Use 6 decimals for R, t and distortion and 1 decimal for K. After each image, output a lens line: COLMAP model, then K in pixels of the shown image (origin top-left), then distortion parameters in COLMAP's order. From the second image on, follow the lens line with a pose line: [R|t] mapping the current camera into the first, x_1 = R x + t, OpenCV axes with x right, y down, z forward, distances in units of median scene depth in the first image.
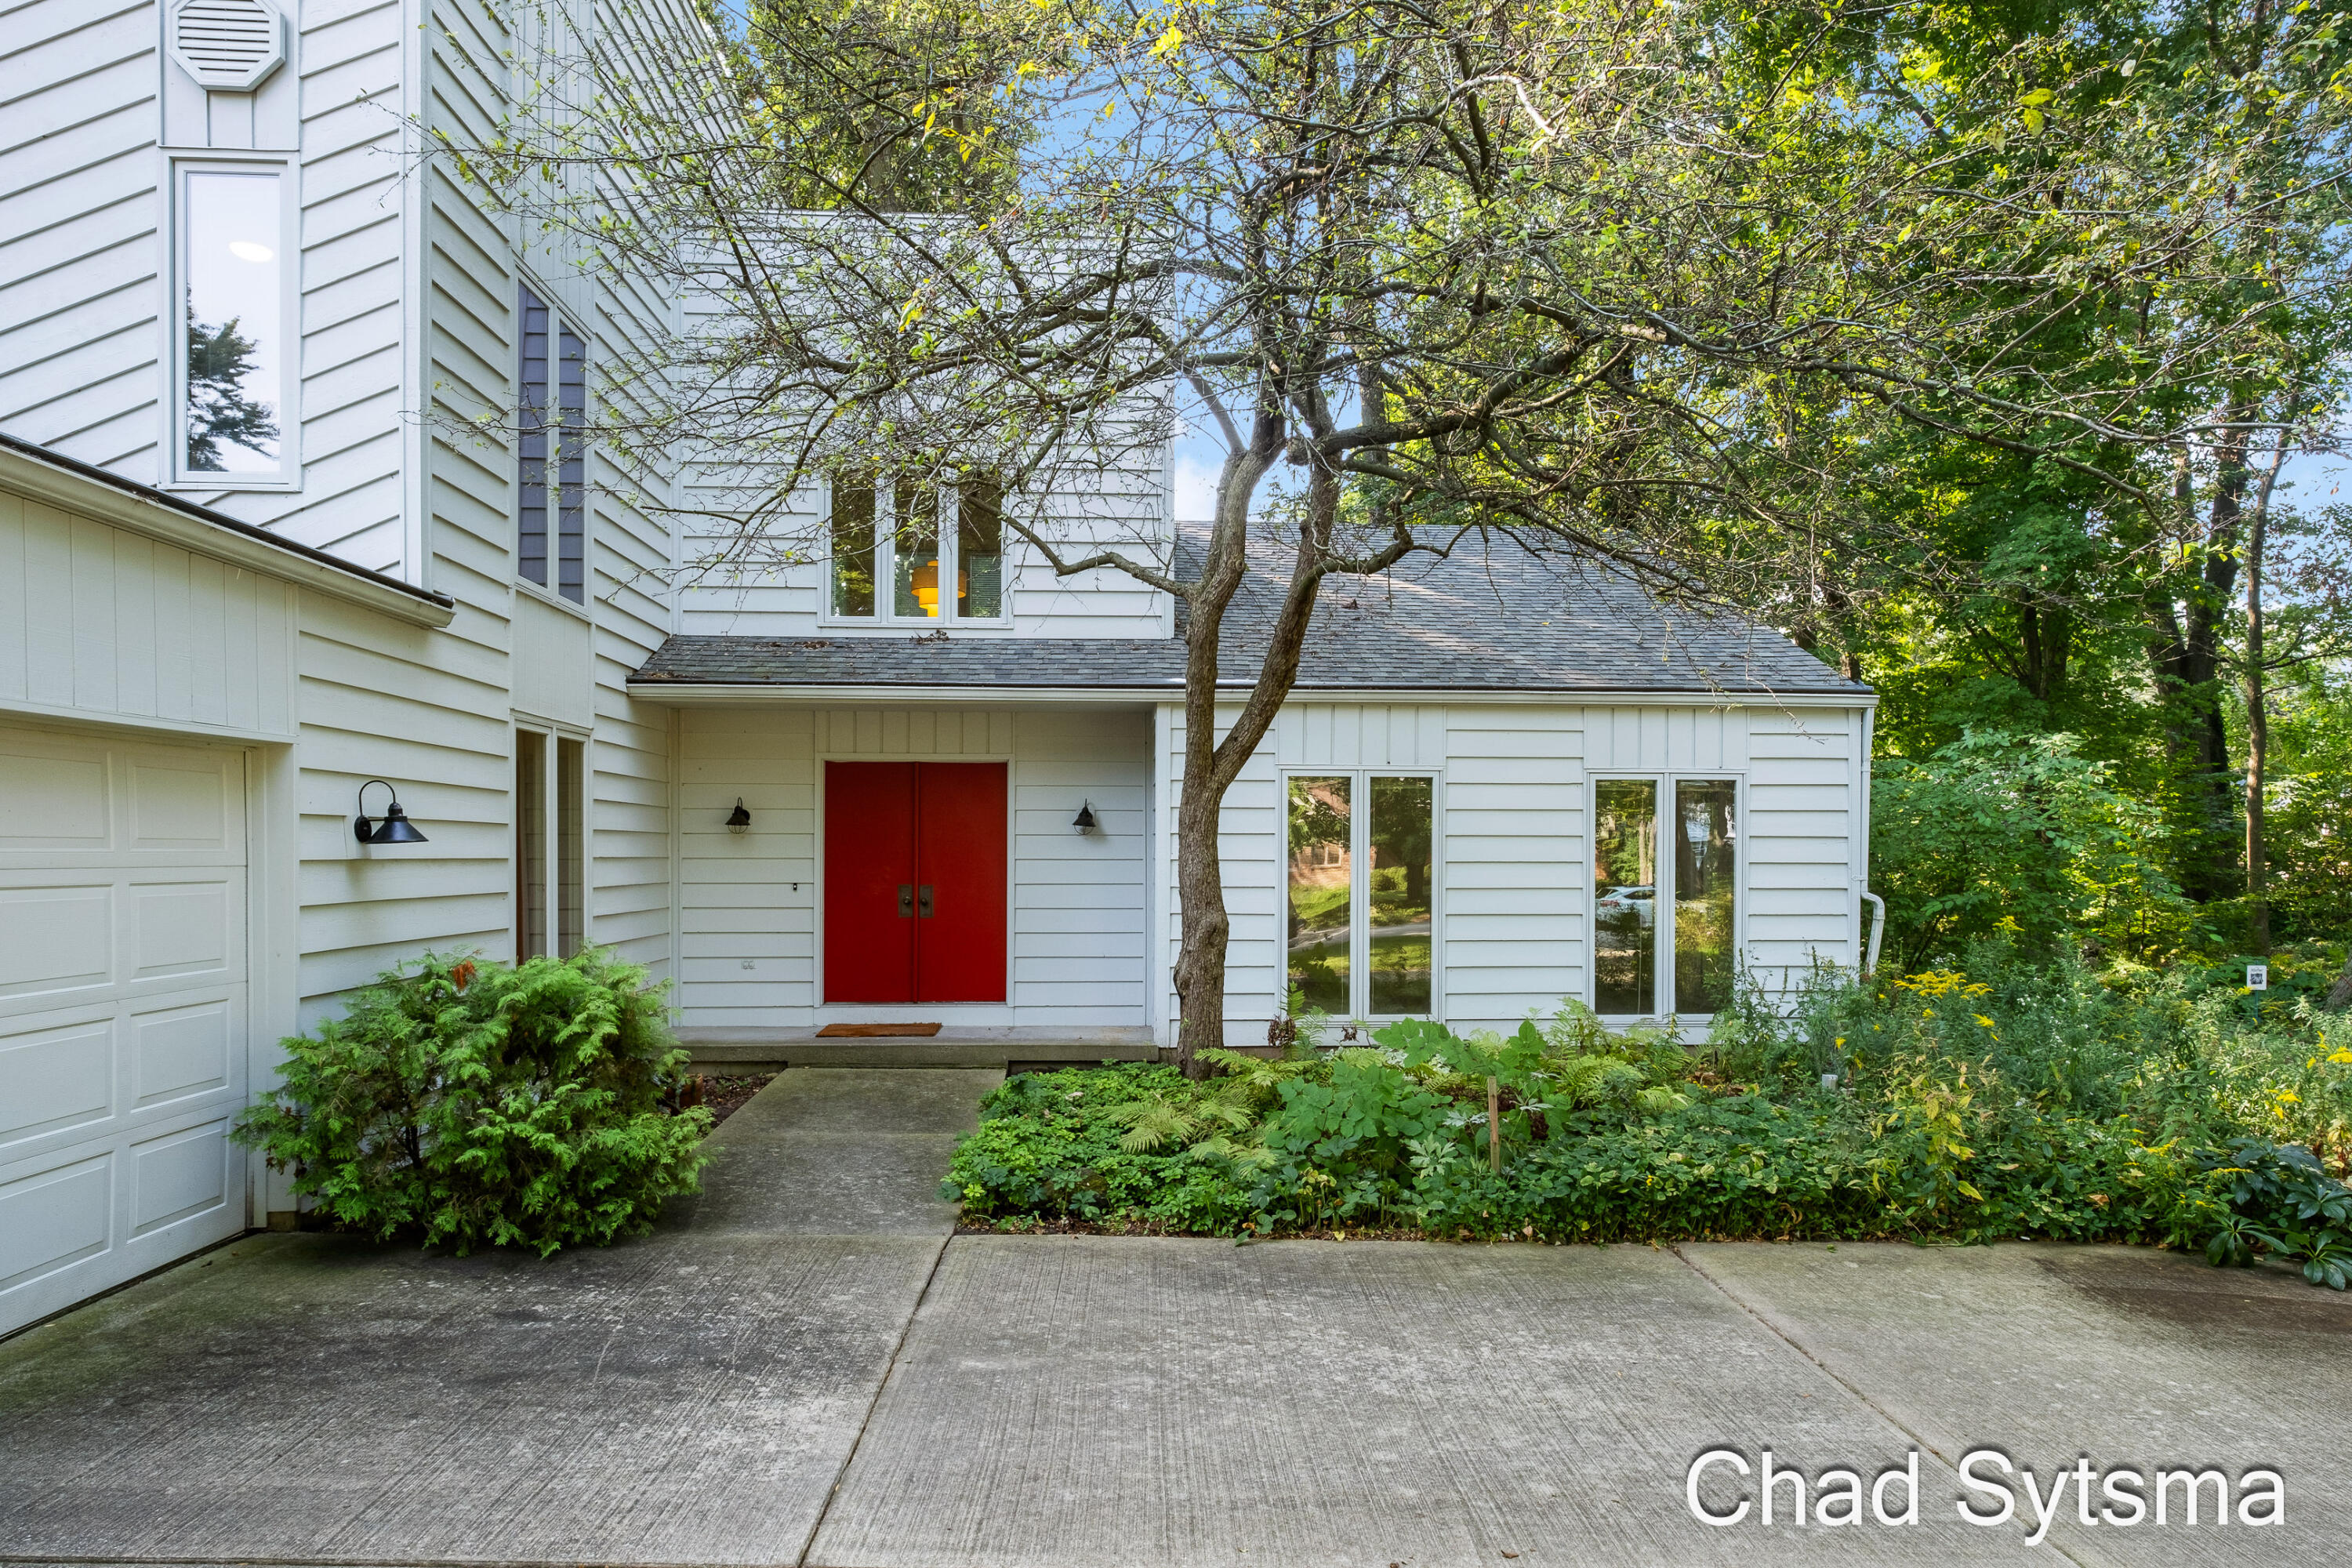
lens RADIAL K [[1367.7, 0, 1157.3], [0, 1367.7, 857.2], [0, 0, 1]] dist [-0.005052, 0.001598]
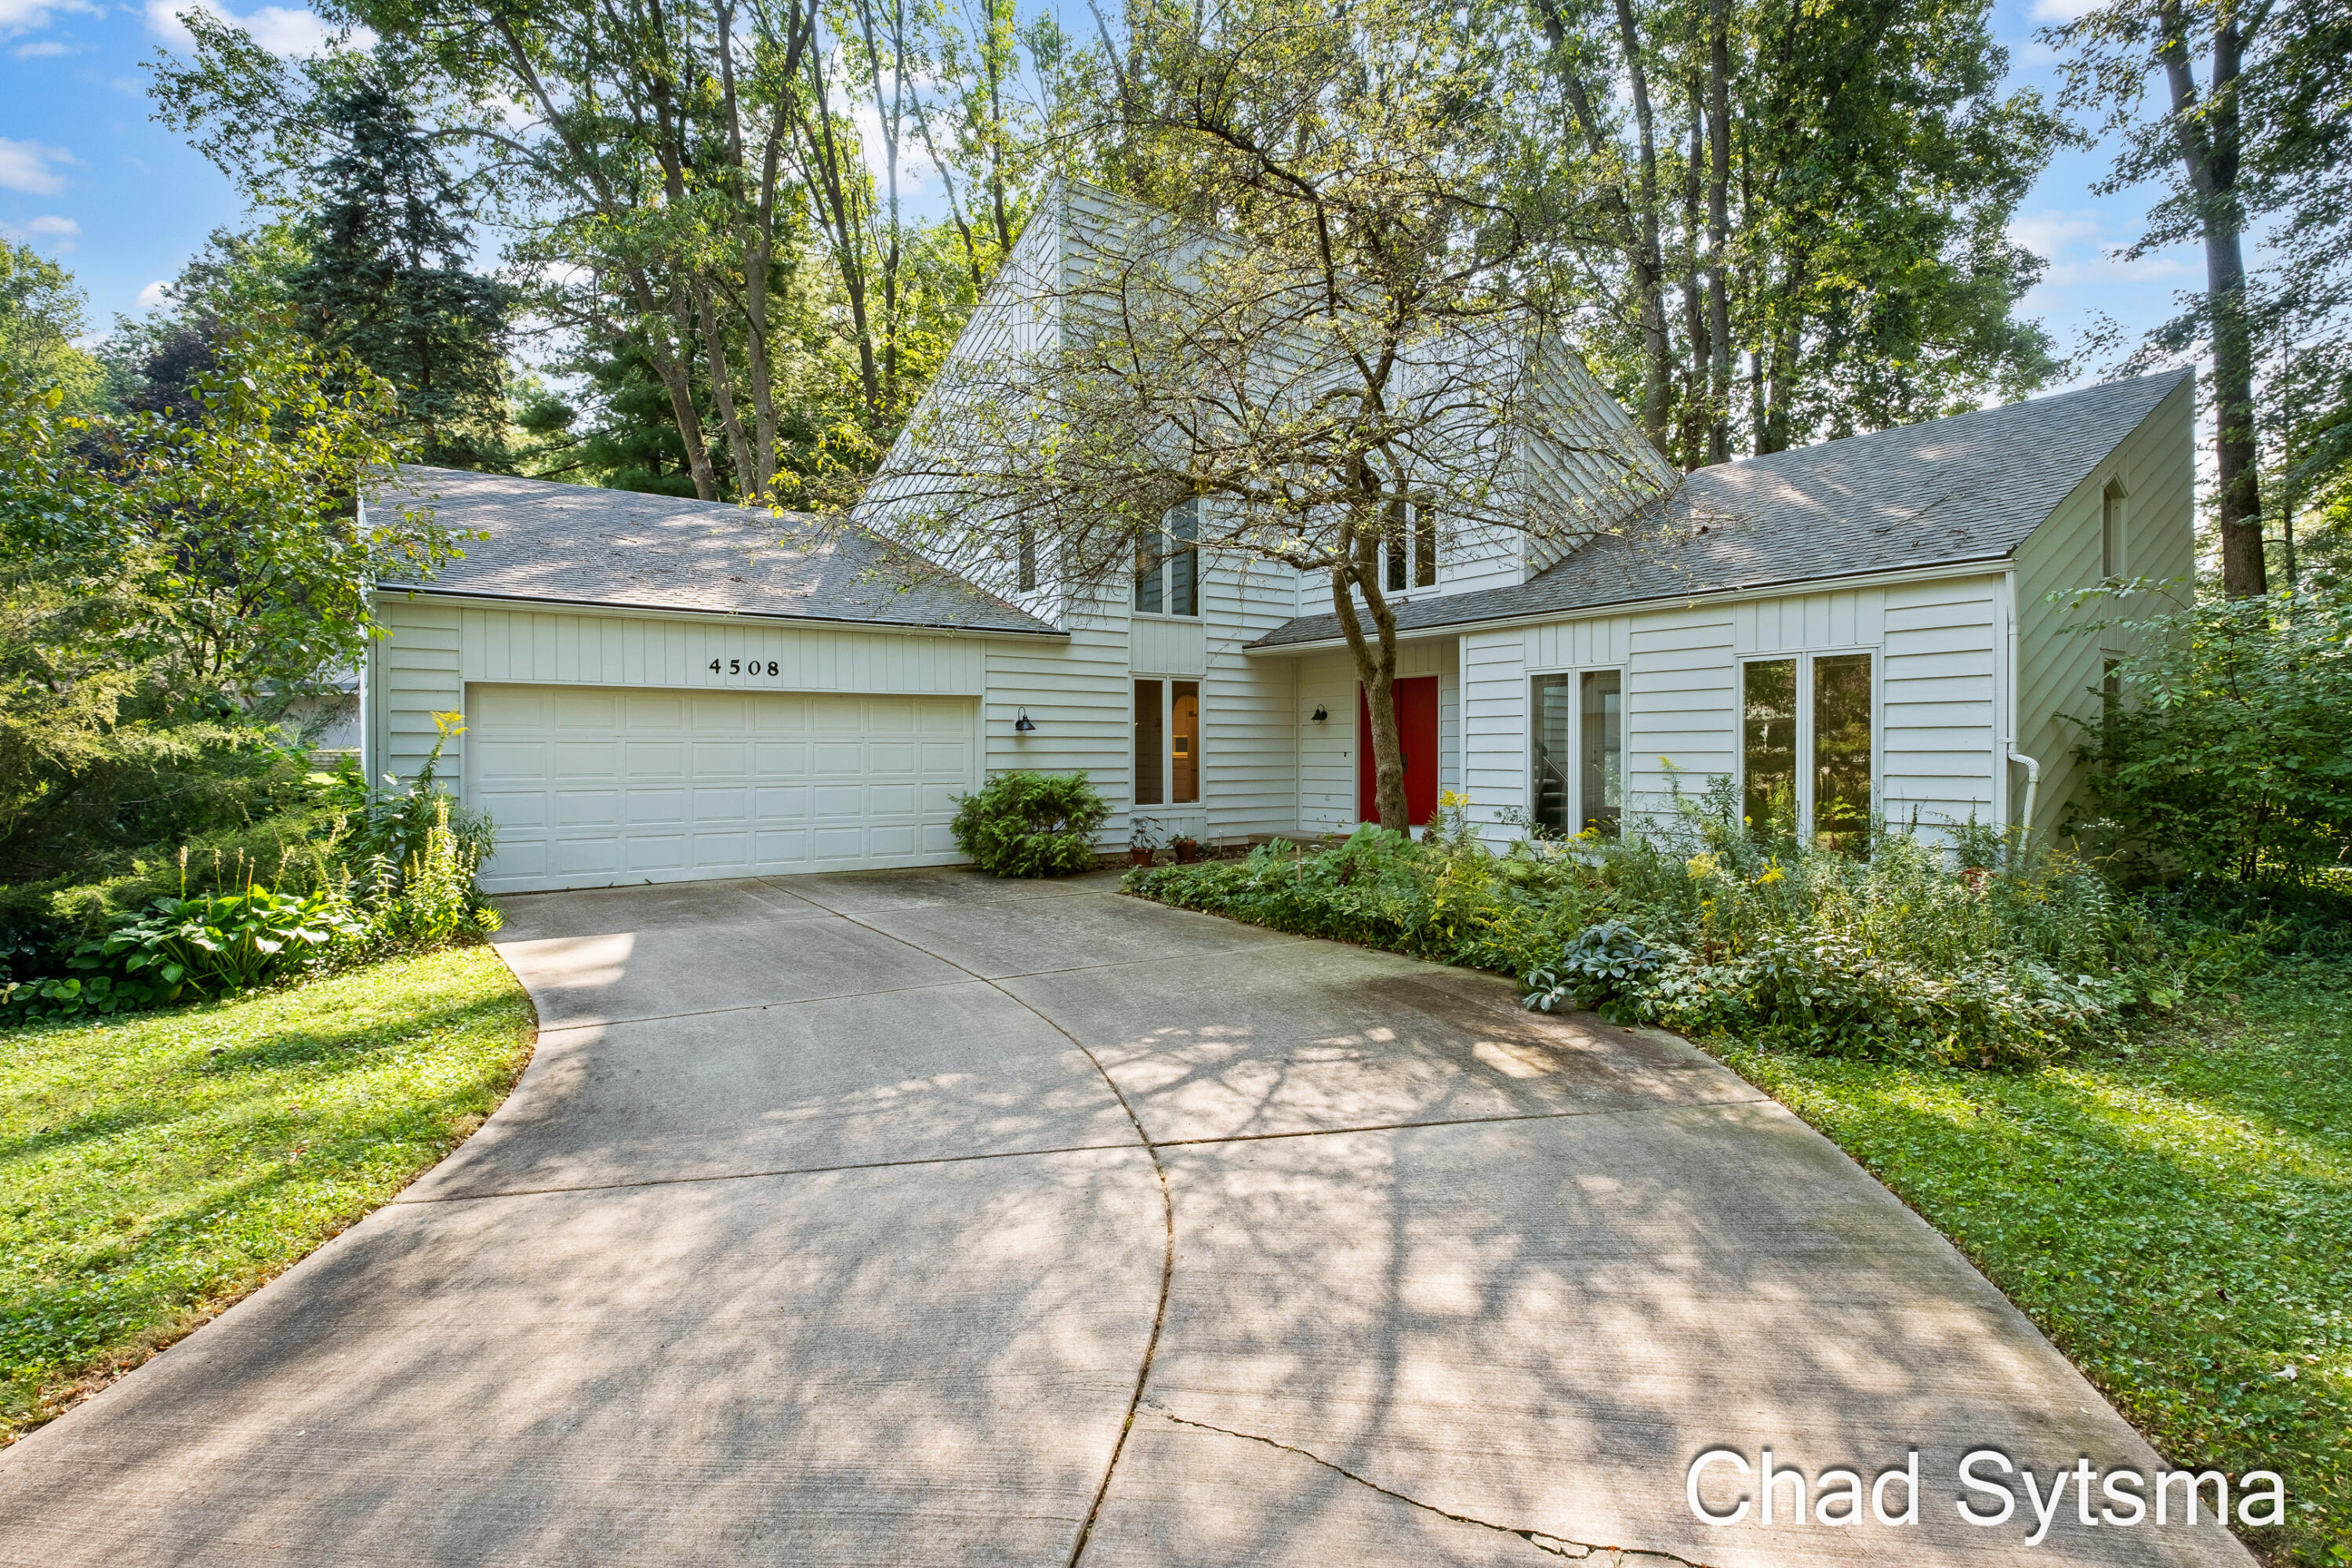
lens RADIAL K [[1182.8, 0, 1173.3], [0, 1182.8, 769.7], [0, 0, 1]] dist [-0.004548, -0.000510]
pose [[0.526123, 0.006472, -0.850384, 0.963654], [0.001073, 0.999965, 0.008274, 0.030103], [0.850408, -0.005266, 0.526097, 0.016570]]
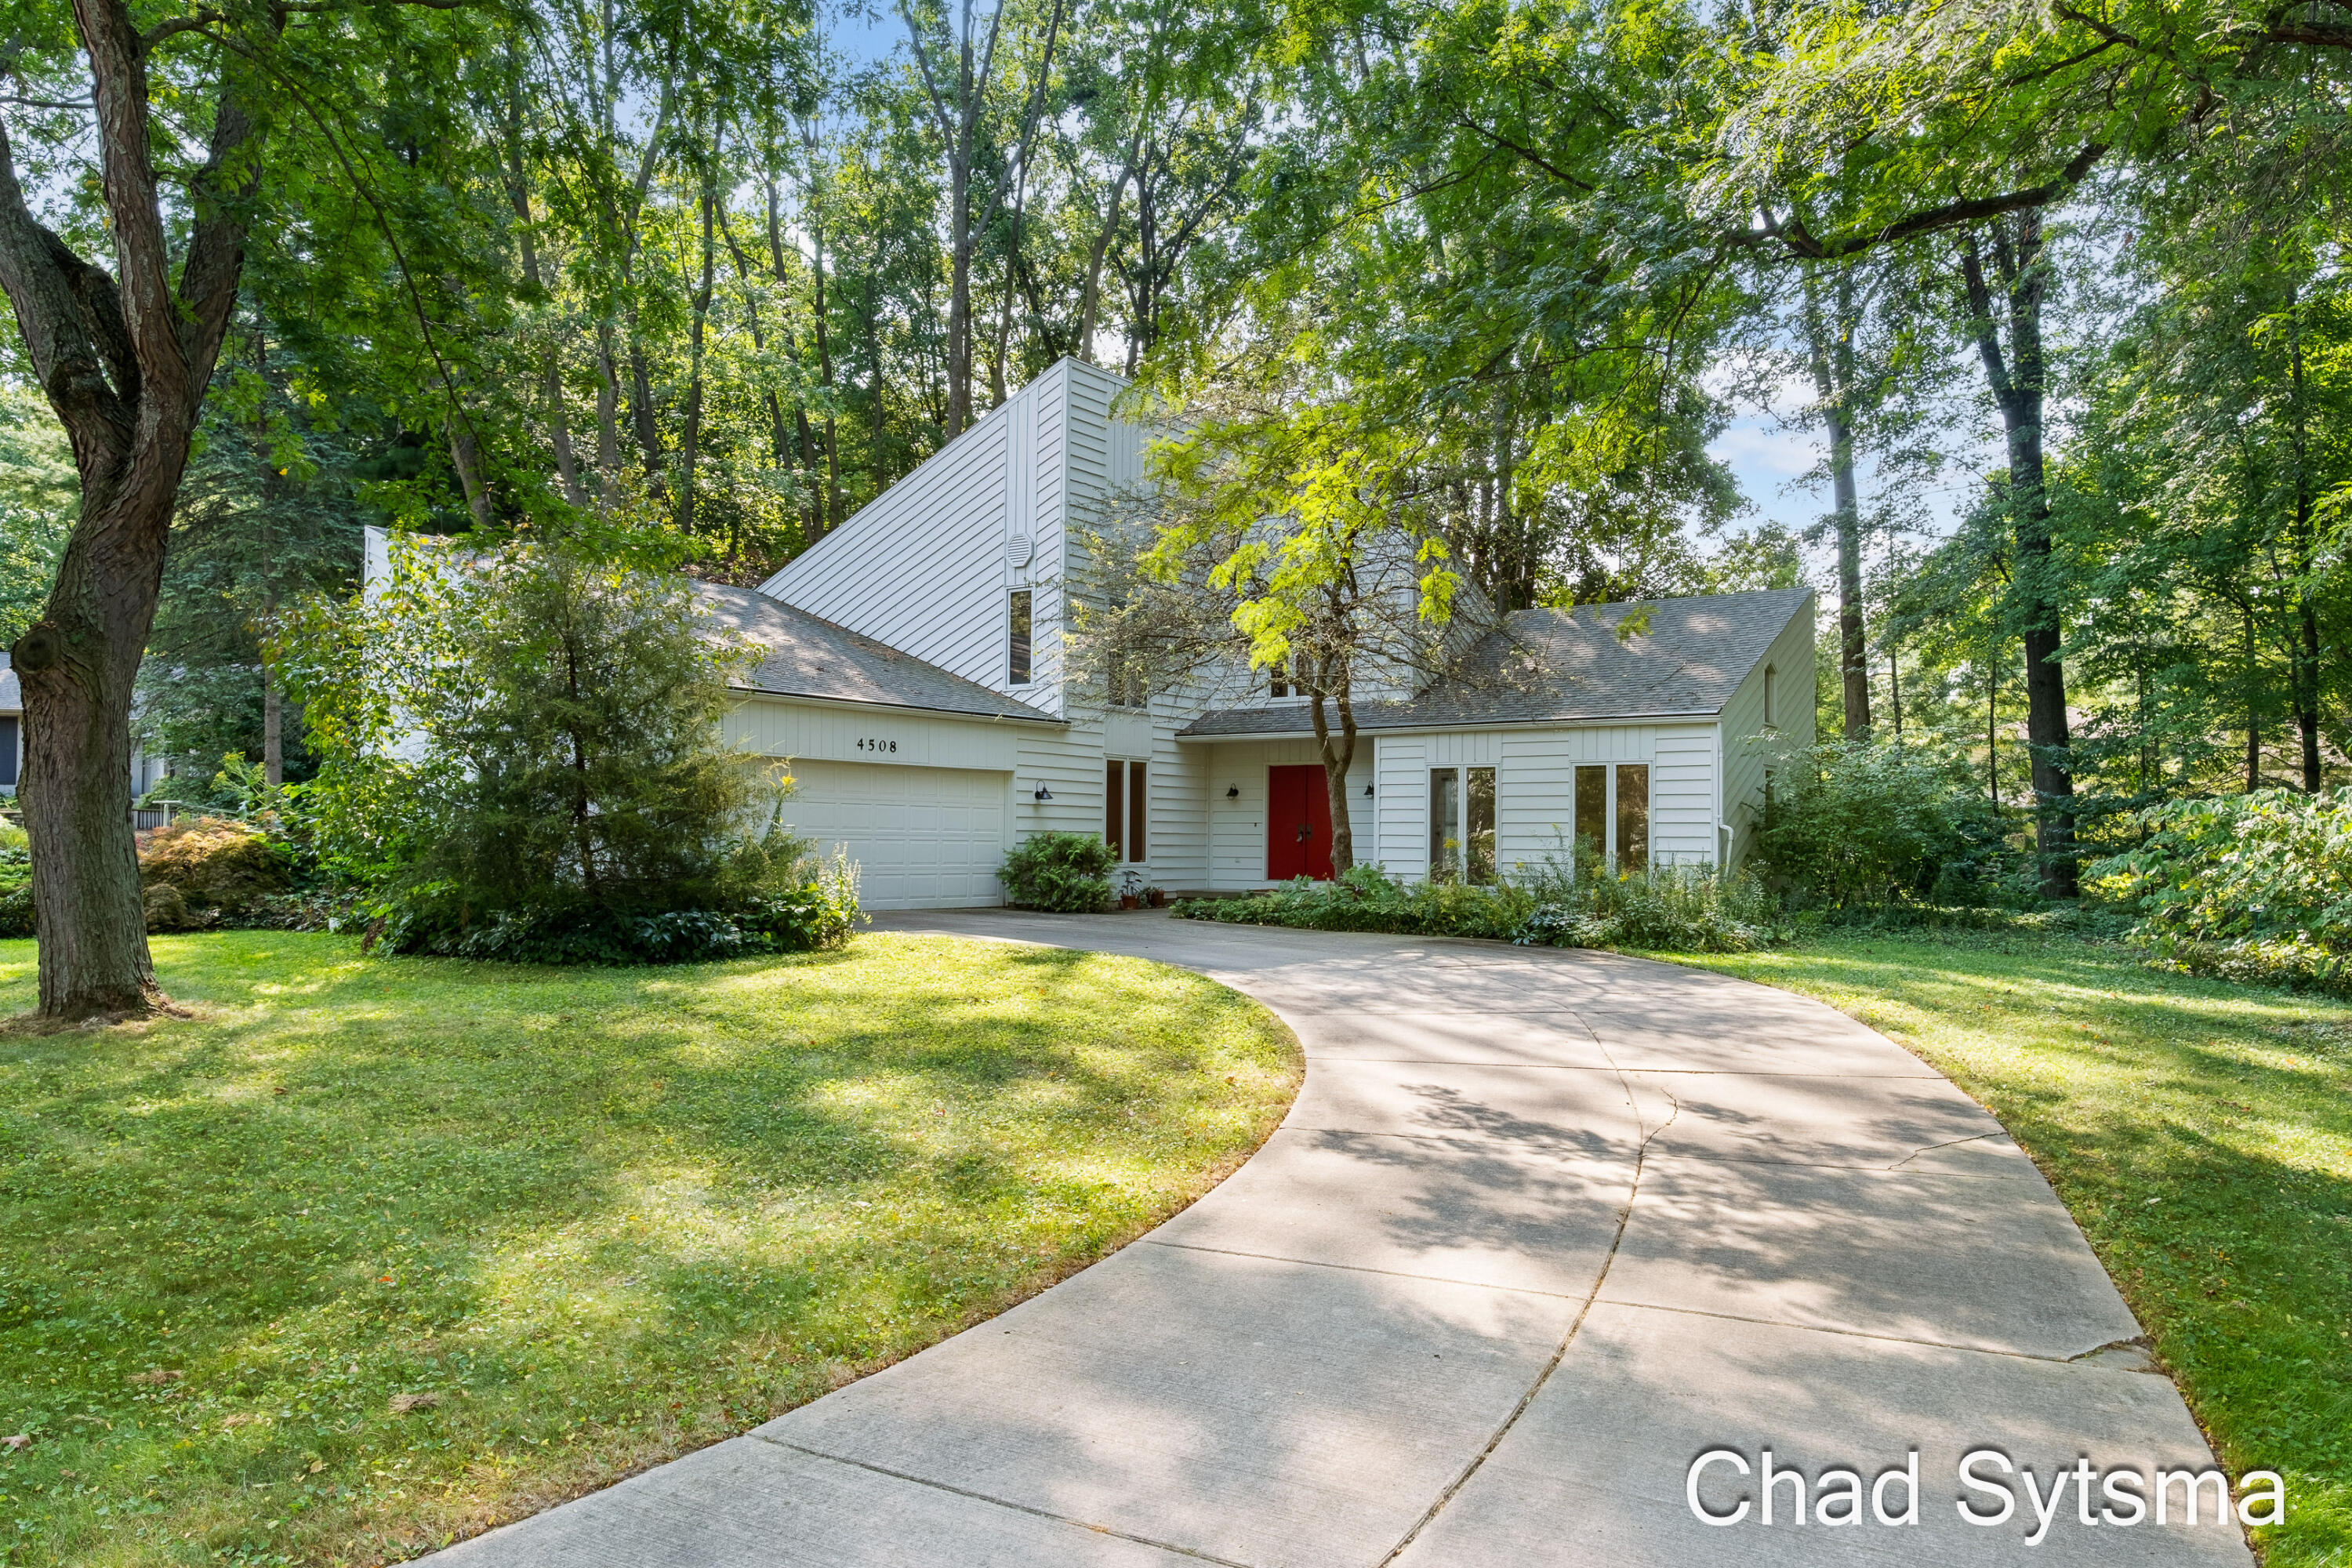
lens RADIAL K [[1739.6, 0, 1180.6], [0, 1739.6, 789.5], [0, 0, 1]] dist [-0.005103, -0.000212]
pose [[0.772733, -0.016754, -0.634510, 1.474101], [-0.010399, 0.999183, -0.039048, 0.079124], [0.634646, 0.036771, 0.771928, -1.273605]]
